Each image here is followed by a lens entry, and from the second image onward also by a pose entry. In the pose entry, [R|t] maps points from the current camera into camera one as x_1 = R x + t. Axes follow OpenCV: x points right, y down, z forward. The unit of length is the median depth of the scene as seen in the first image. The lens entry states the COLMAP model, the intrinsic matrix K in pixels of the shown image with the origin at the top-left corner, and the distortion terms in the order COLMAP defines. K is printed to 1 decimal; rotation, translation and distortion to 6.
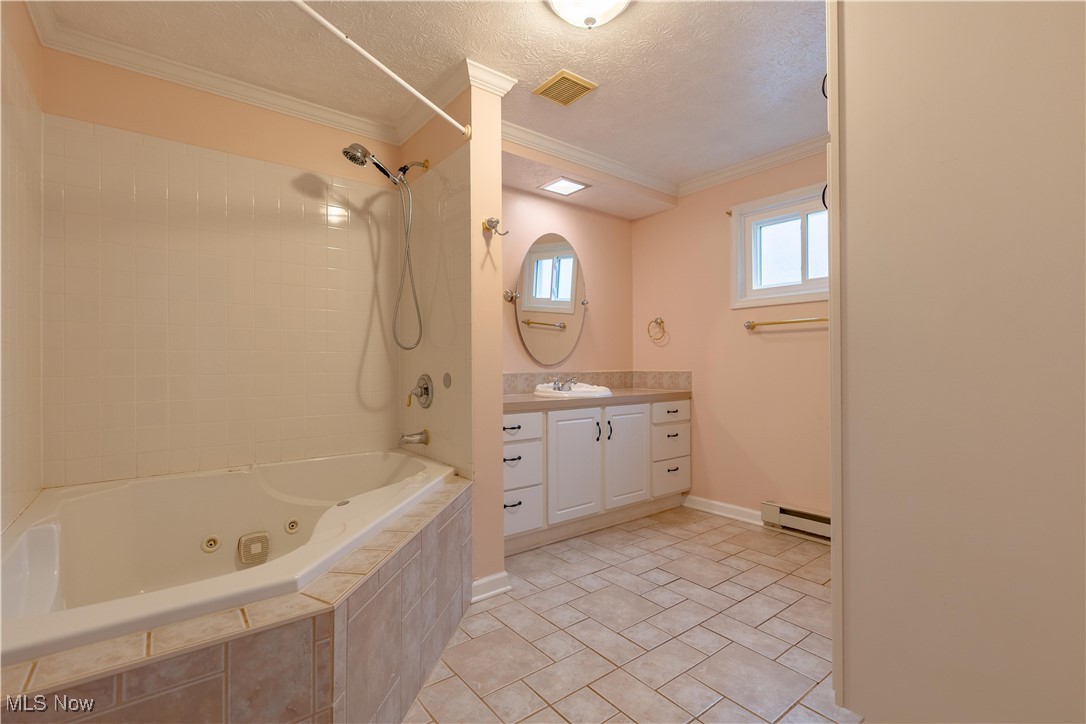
lens RADIAL K [[498.0, 0, 553.9], [0, 498.0, 362.3], [0, 0, 1]] dist [-0.009841, 0.001807]
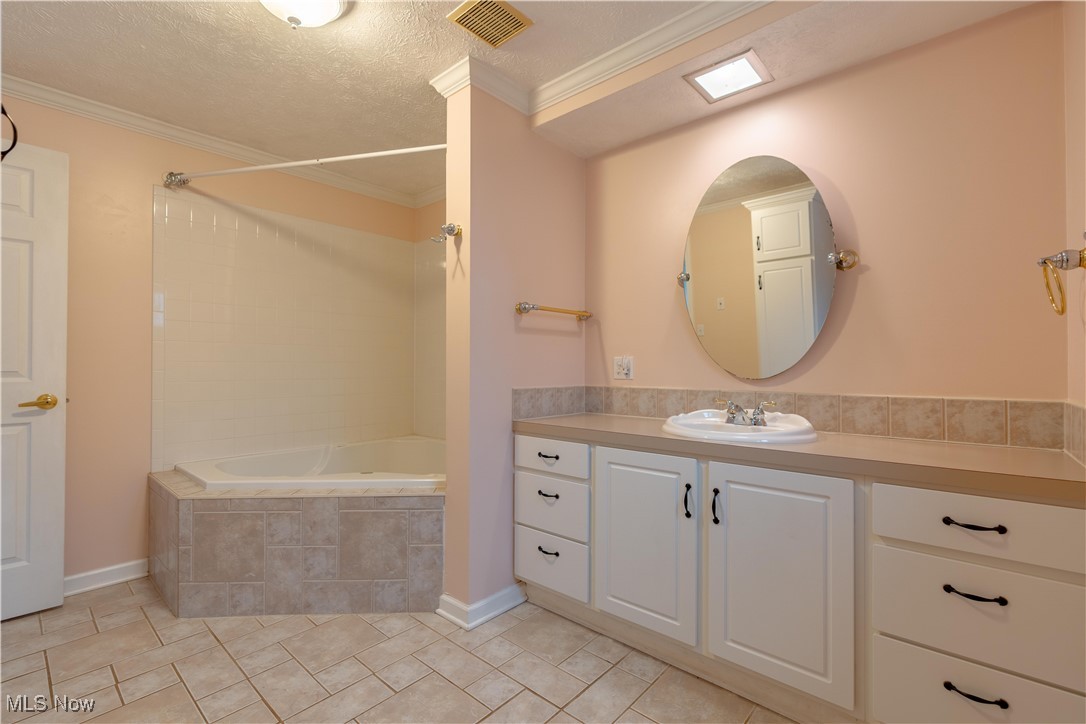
lens RADIAL K [[498.0, 0, 551.7], [0, 498.0, 359.4], [0, 0, 1]] dist [-0.009841, 0.001807]
pose [[0.158058, -0.006150, -0.987411, 0.687866], [0.001166, 0.999981, -0.006042, -0.019476], [0.987429, -0.000196, 0.158062, 0.843436]]
